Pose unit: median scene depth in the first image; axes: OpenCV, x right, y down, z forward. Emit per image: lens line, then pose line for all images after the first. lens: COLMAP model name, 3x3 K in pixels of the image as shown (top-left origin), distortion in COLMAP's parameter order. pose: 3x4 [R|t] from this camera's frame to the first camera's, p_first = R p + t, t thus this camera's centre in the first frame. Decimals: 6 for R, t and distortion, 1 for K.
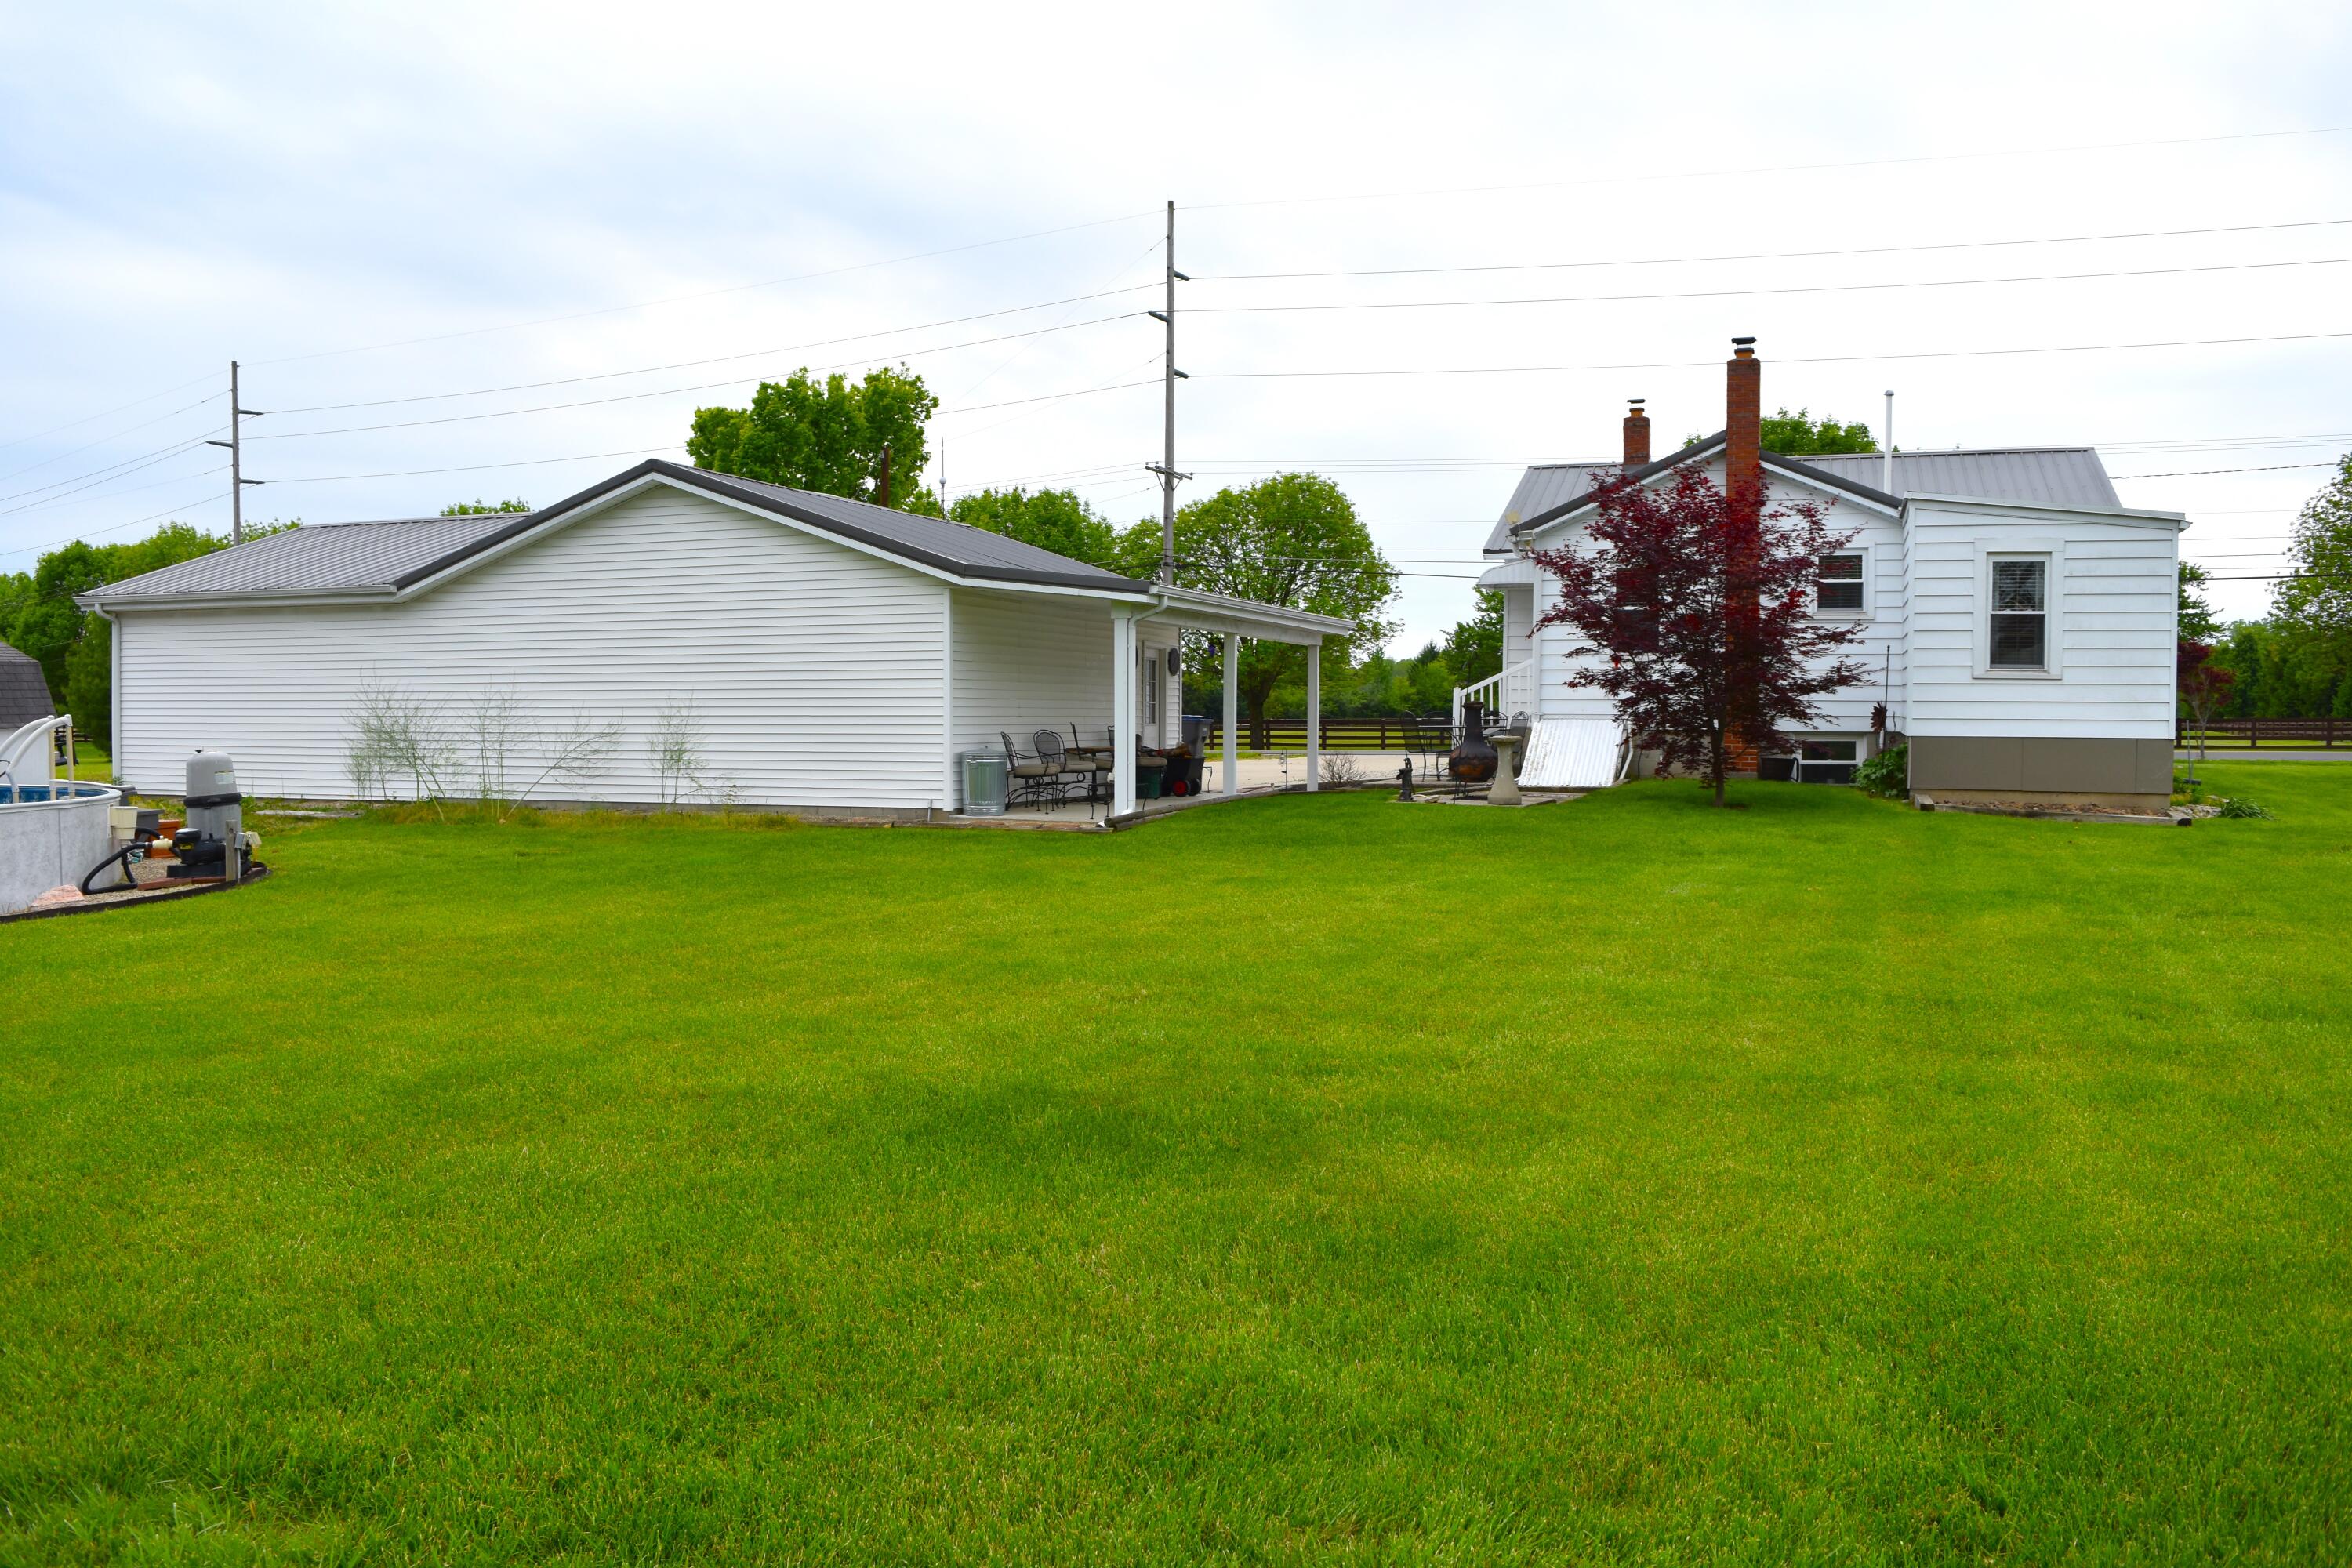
lens RADIAL K [[1854.8, 0, 1176.0], [0, 1854.8, 784.0], [0, 0, 1]] dist [-0.094581, 0.020552]
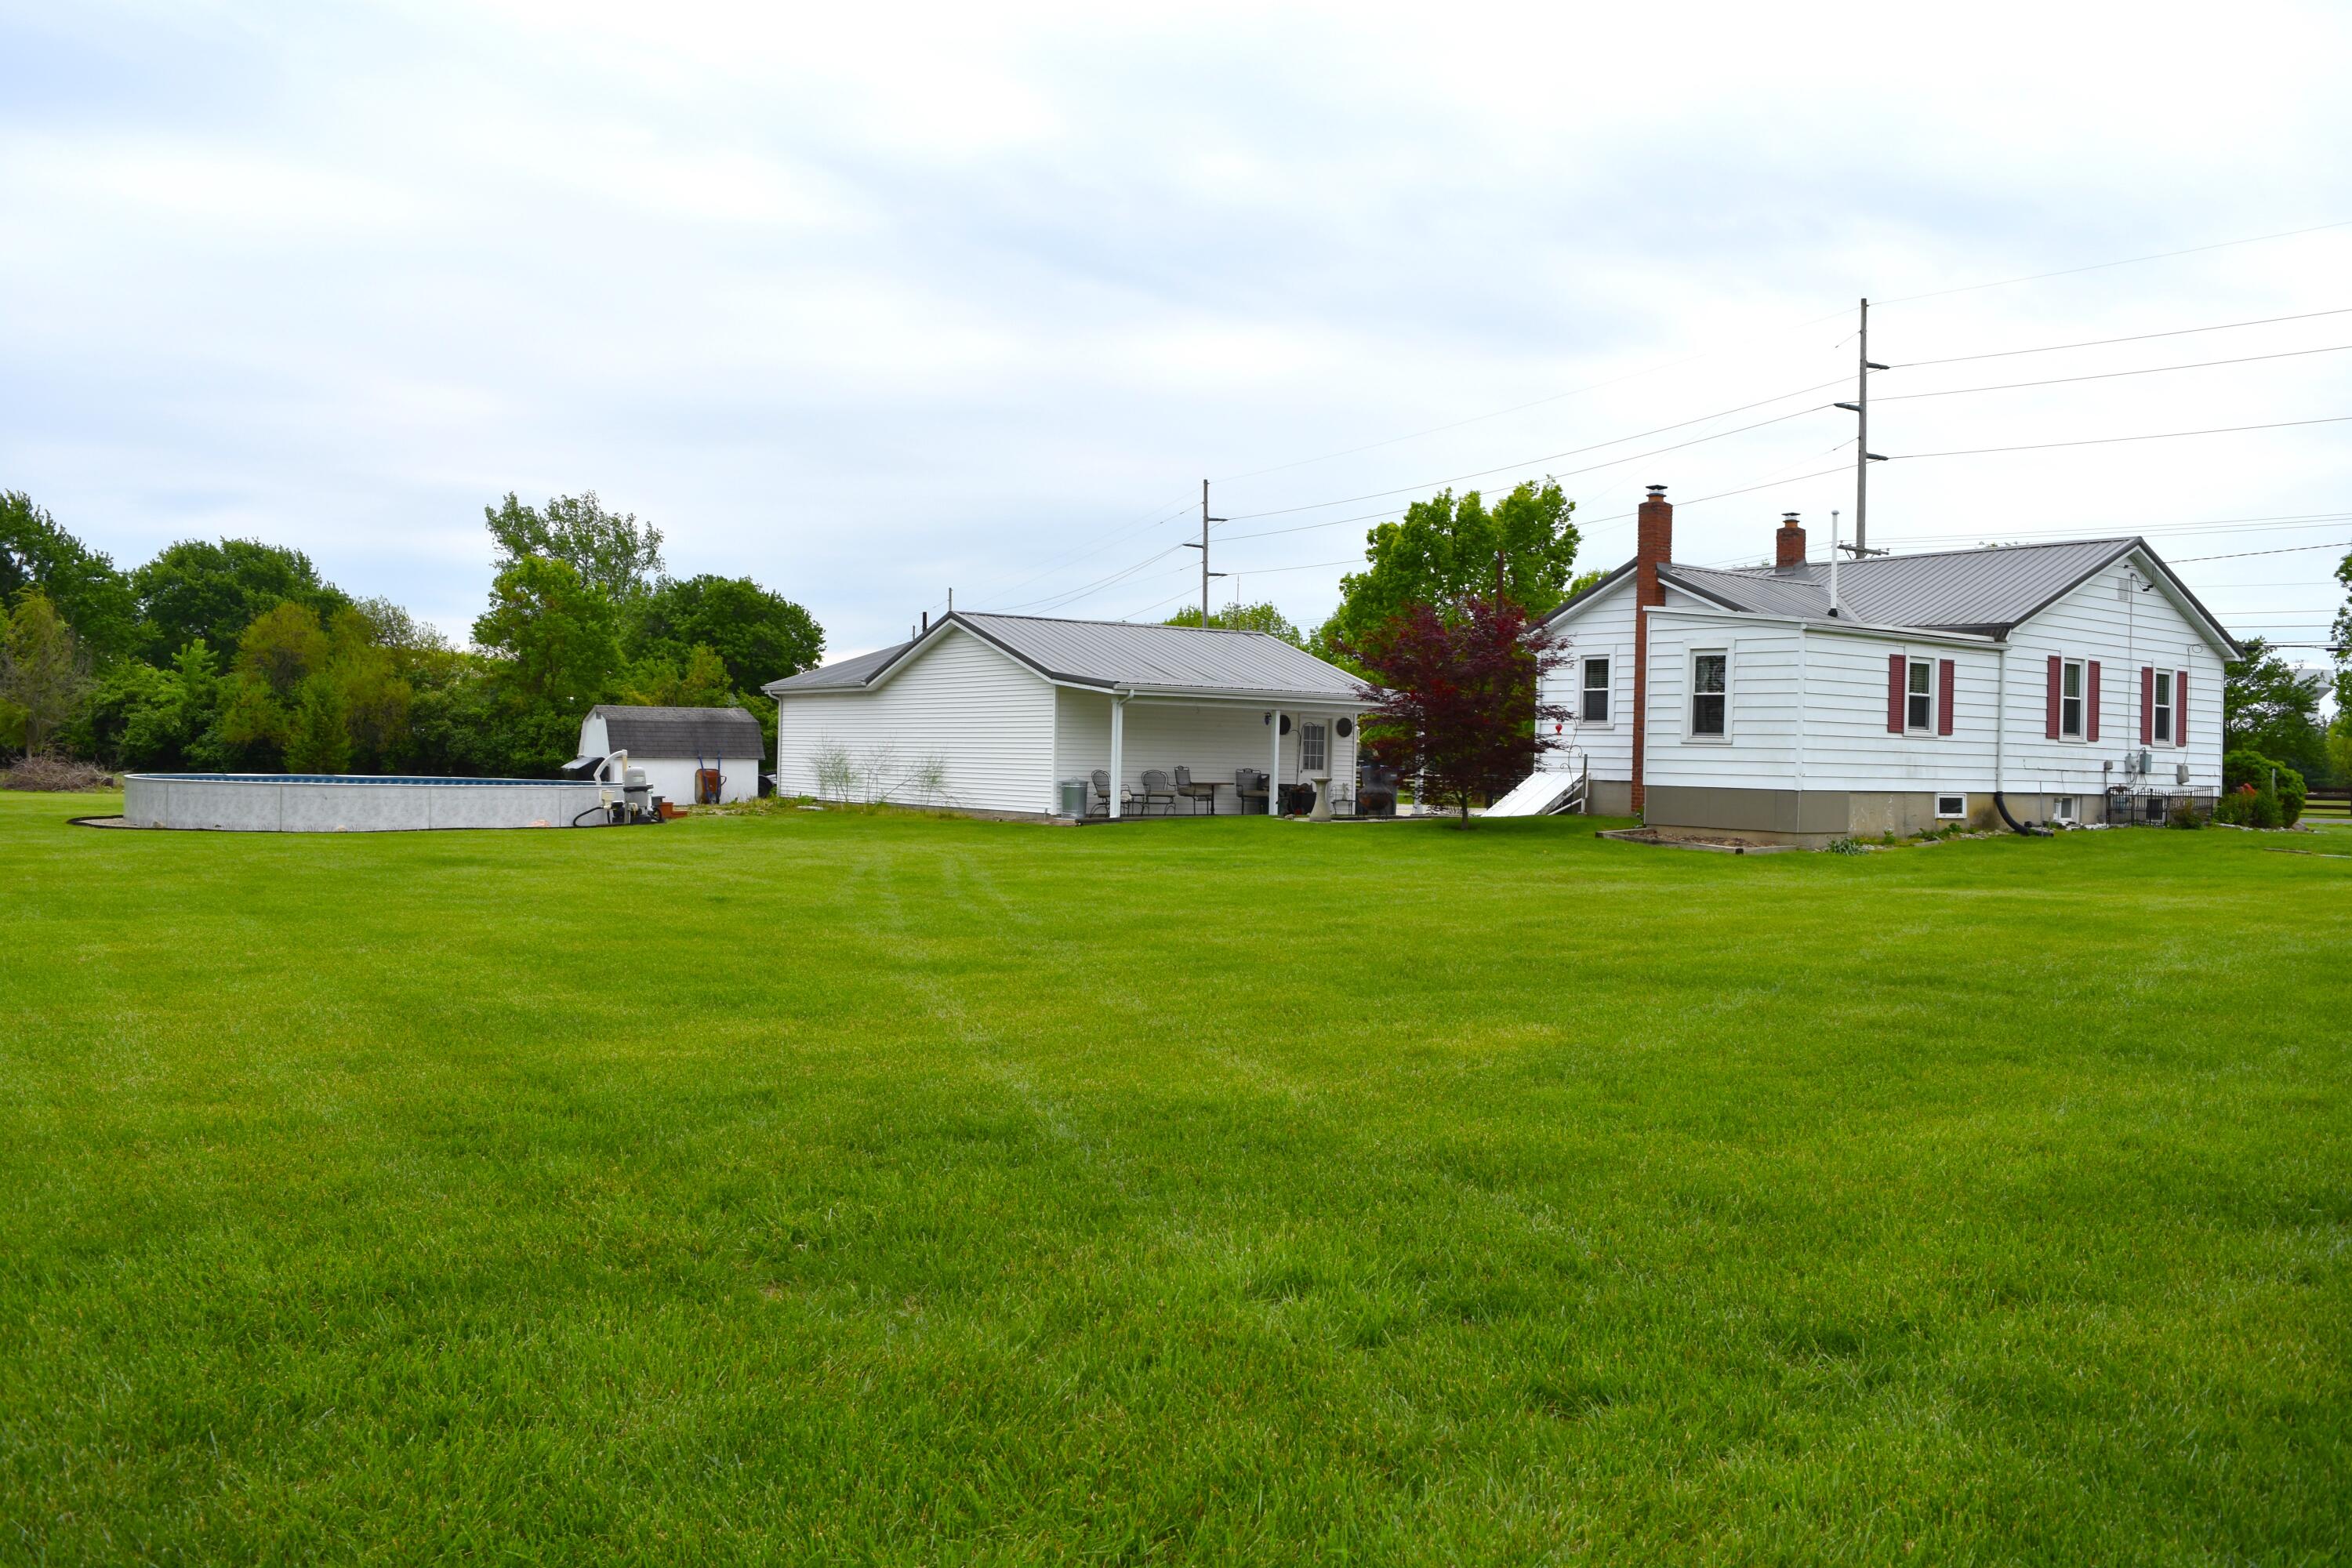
lens RADIAL K [[1854.8, 0, 1176.0], [0, 1854.8, 784.0], [0, 0, 1]] dist [-0.094581, 0.020552]
pose [[0.821929, 0.022673, -0.569138, 0.371248], [-0.039481, 0.999072, -0.017216, 0.004184], [0.568220, 0.036620, 0.822062, -0.134219]]
